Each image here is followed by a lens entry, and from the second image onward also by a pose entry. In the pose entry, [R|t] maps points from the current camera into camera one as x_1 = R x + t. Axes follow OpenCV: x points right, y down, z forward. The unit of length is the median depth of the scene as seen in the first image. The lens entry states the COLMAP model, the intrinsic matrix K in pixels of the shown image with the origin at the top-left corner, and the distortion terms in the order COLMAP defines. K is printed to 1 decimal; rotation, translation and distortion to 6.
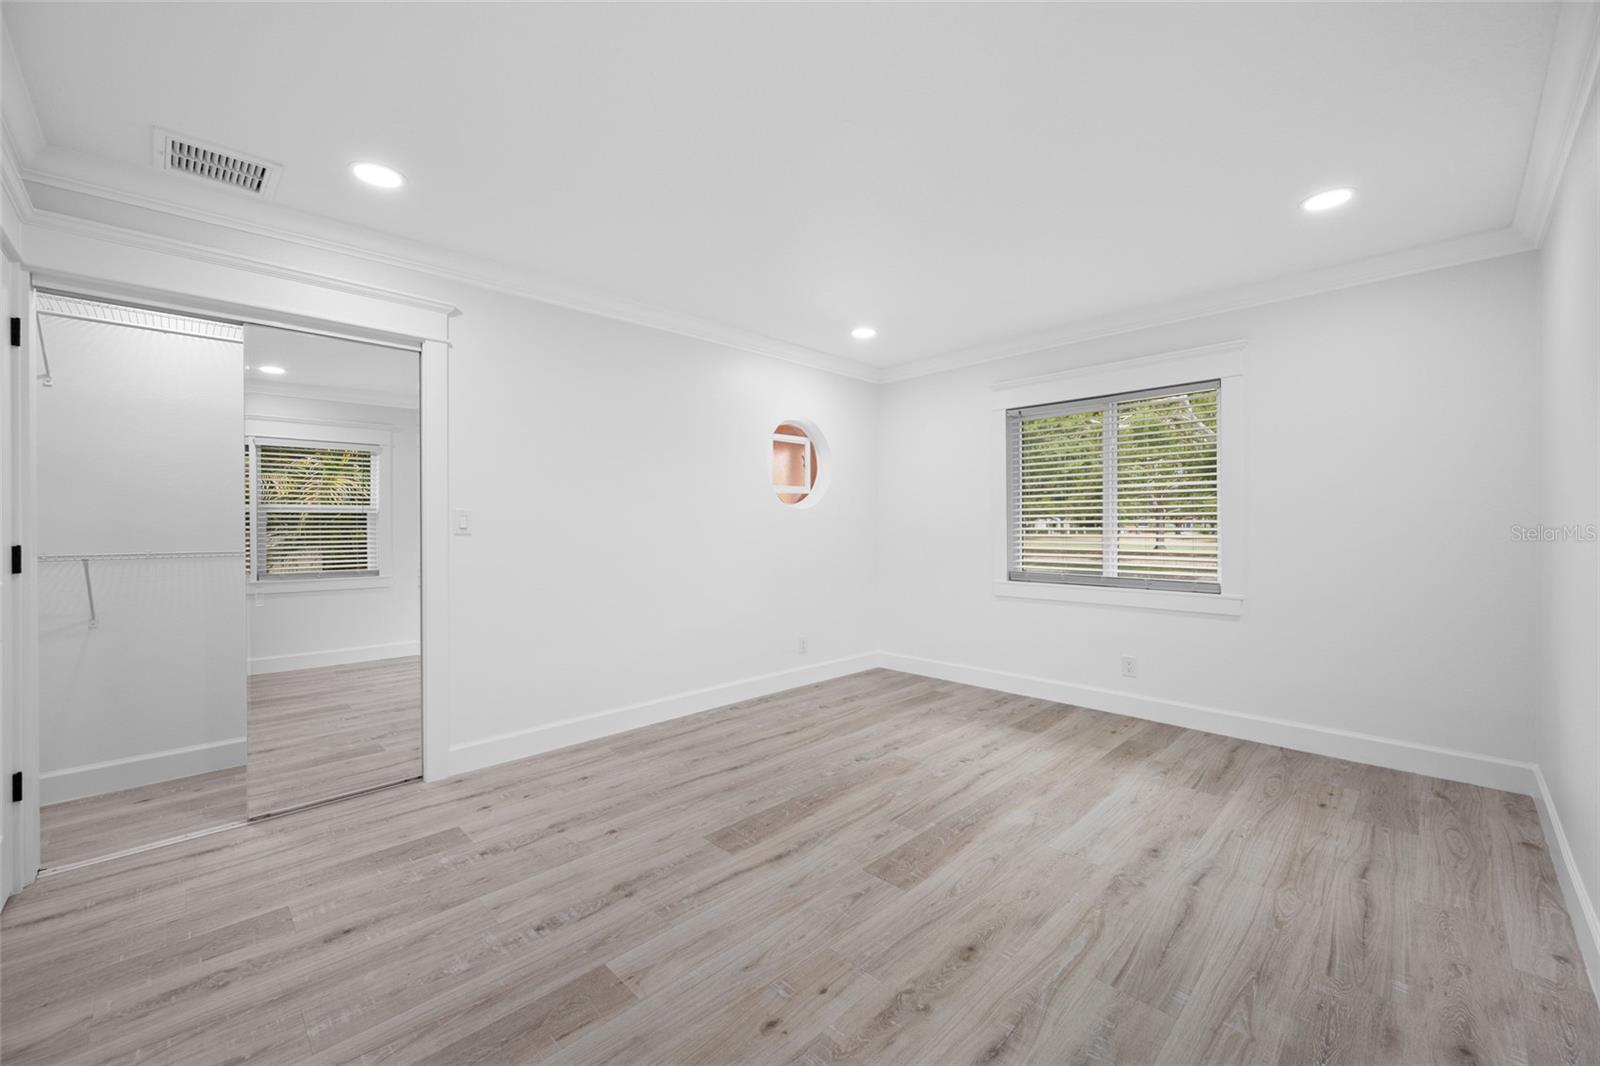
lens RADIAL K [[641.0, 0, 802.6], [0, 641.0, 529.5], [0, 0, 1]] dist [0.000830, 0.000205]
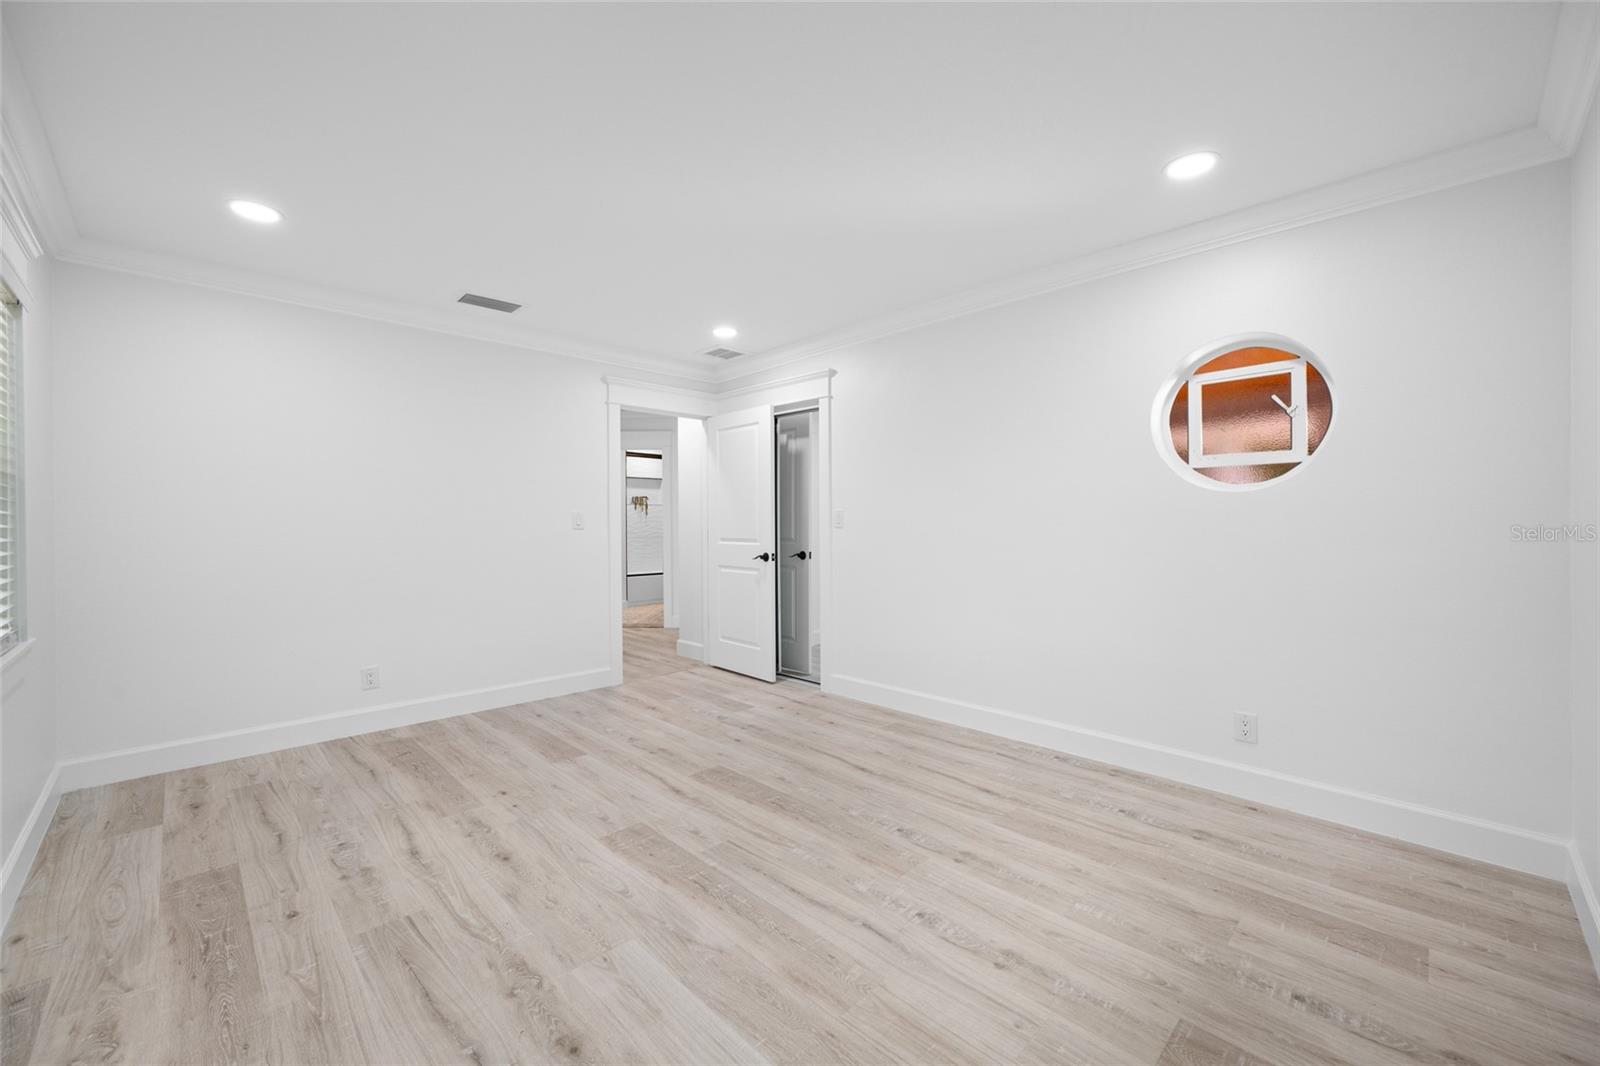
lens RADIAL K [[630.8, 0, 800.0], [0, 630.8, 533.0], [0, 0, 1]] dist [-0.000663, 0.000134]
pose [[-0.006763, 0.020384, -0.999769, 1.009850], [-0.002280, 0.999789, 0.020400, -0.011430], [0.999975, 0.002417, -0.006716, 1.074631]]
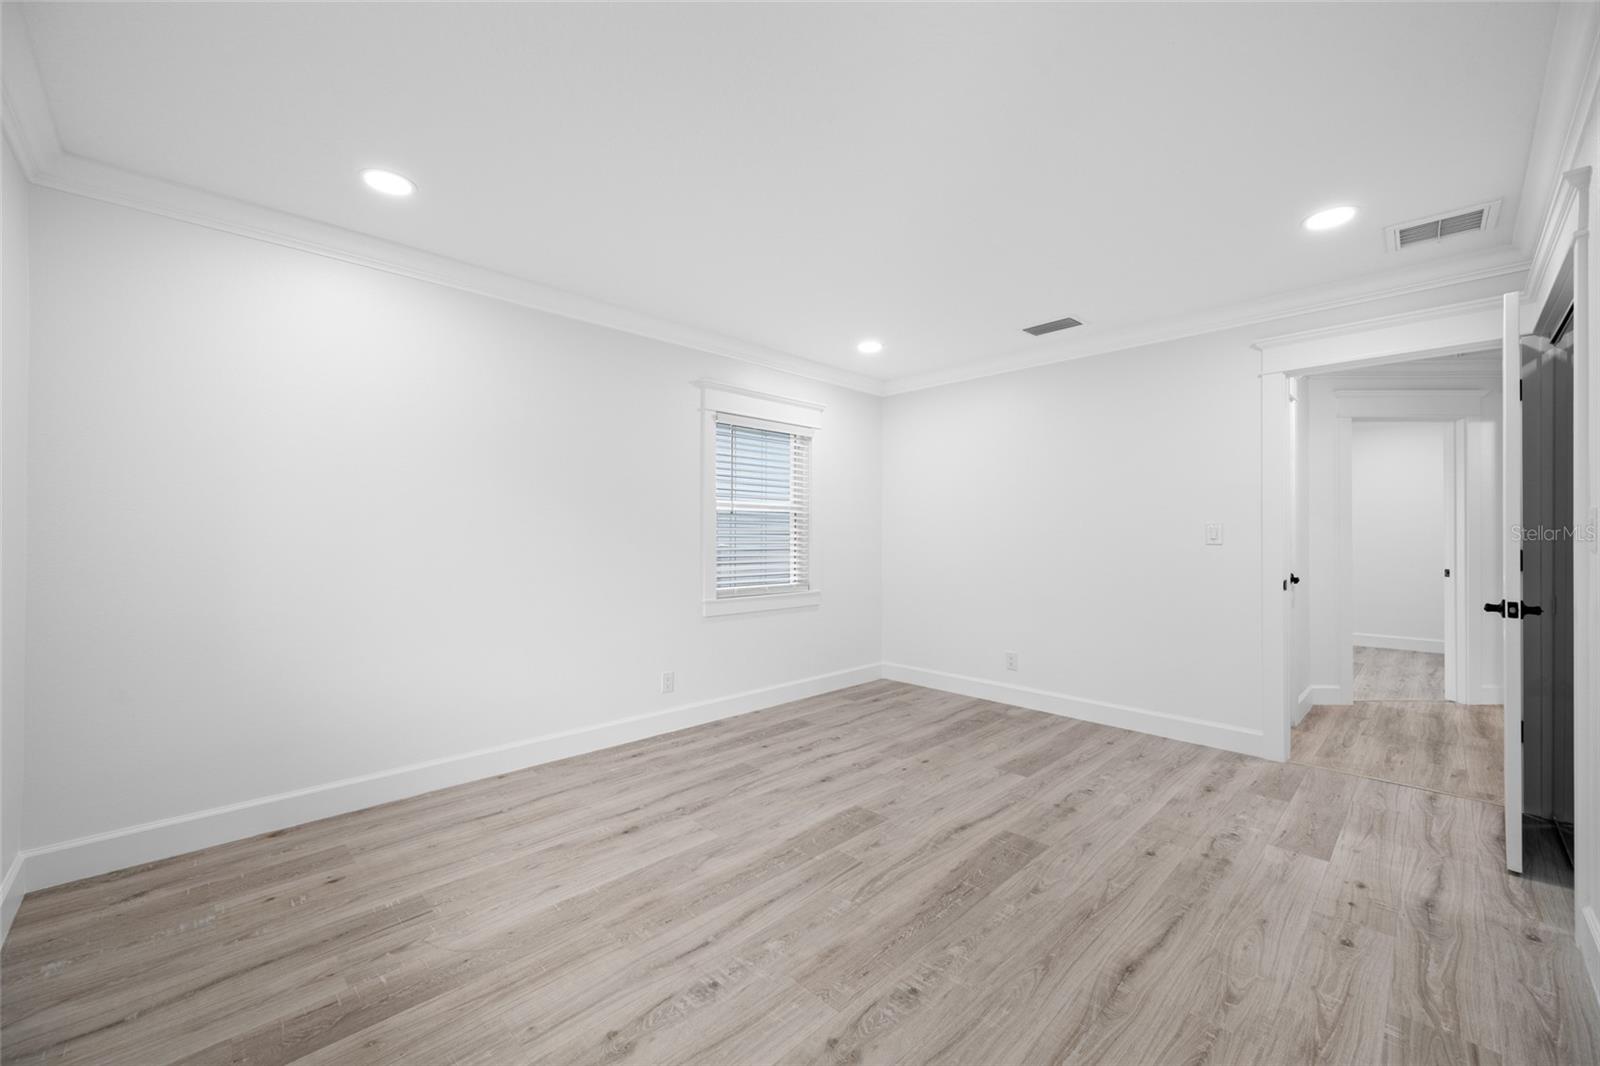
lens RADIAL K [[630.1, 0, 802.0], [0, 630.1, 529.3], [0, 0, 1]] dist [0.001216, 0.001271]
pose [[-0.999974, 0.002235, 0.006892, 0.208391], [0.002206, 0.999989, -0.004146, -0.015946], [-0.006901, -0.004131, -0.999968, 1.839326]]
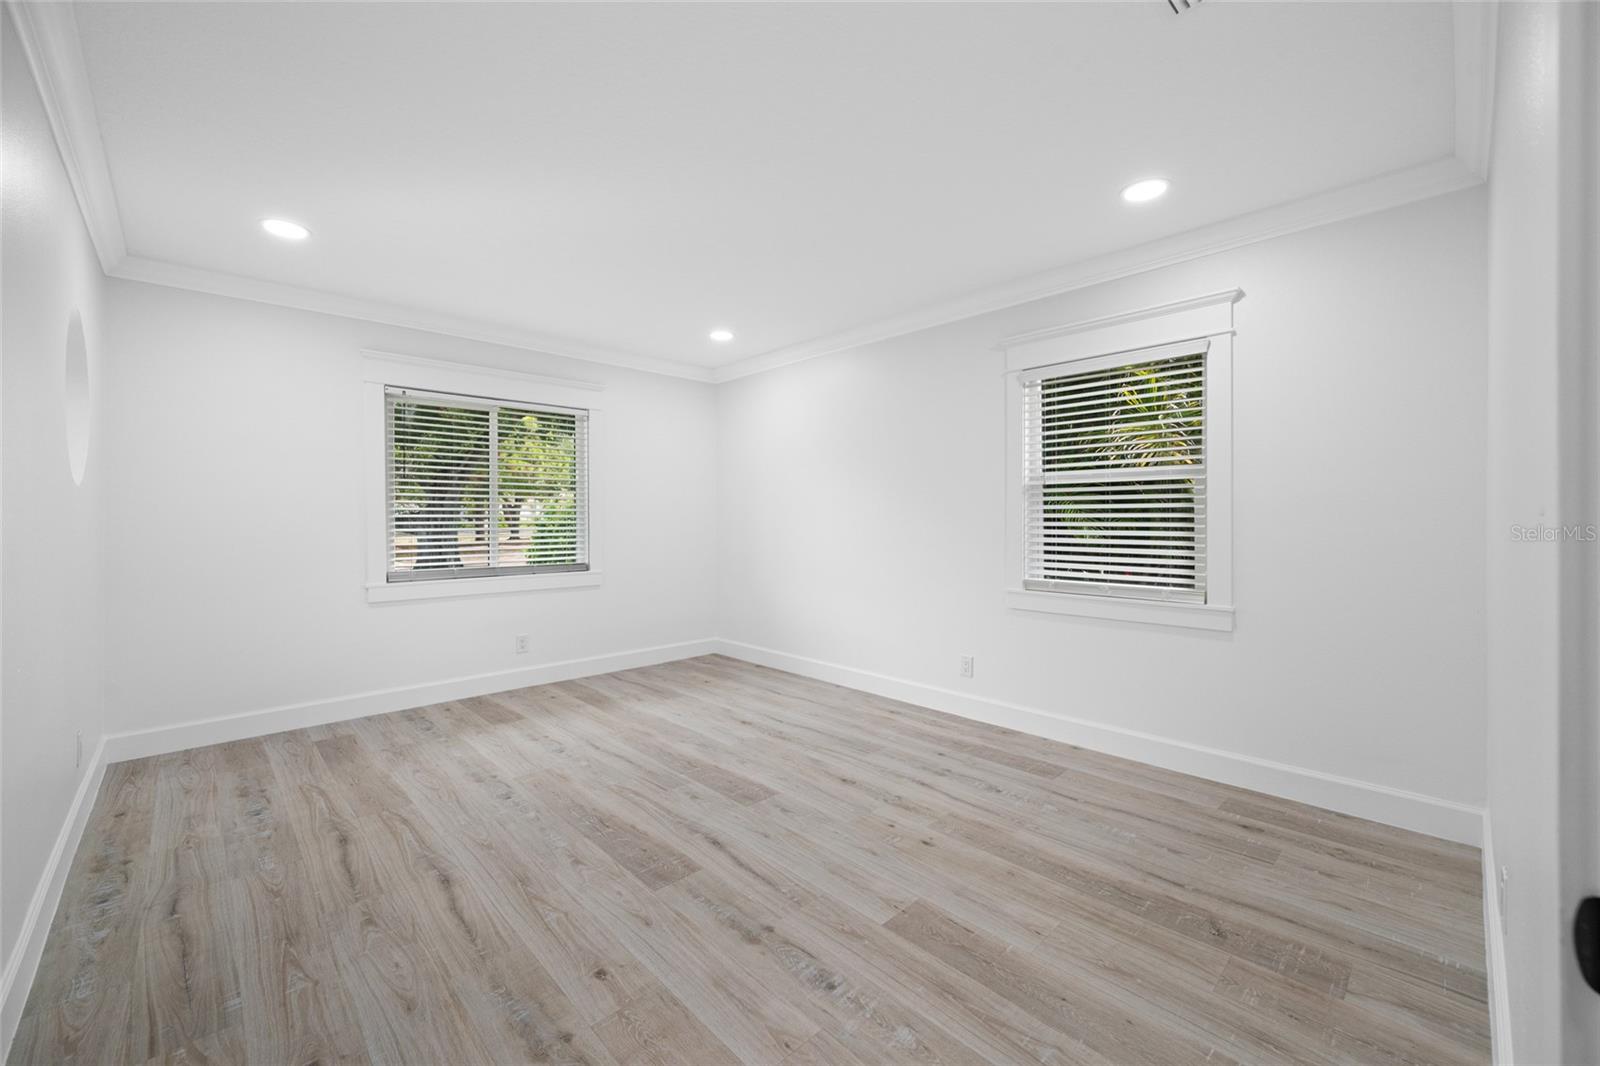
lens RADIAL K [[630.1, 0, 802.0], [0, 630.1, 529.3], [0, 0, 1]] dist [0.001216, 0.001271]
pose [[0.014120, -0.012861, 0.999818, -0.886554], [0.009733, 0.999872, 0.012724, 0.002397], [-0.999853, 0.009551, 0.014244, 0.728624]]
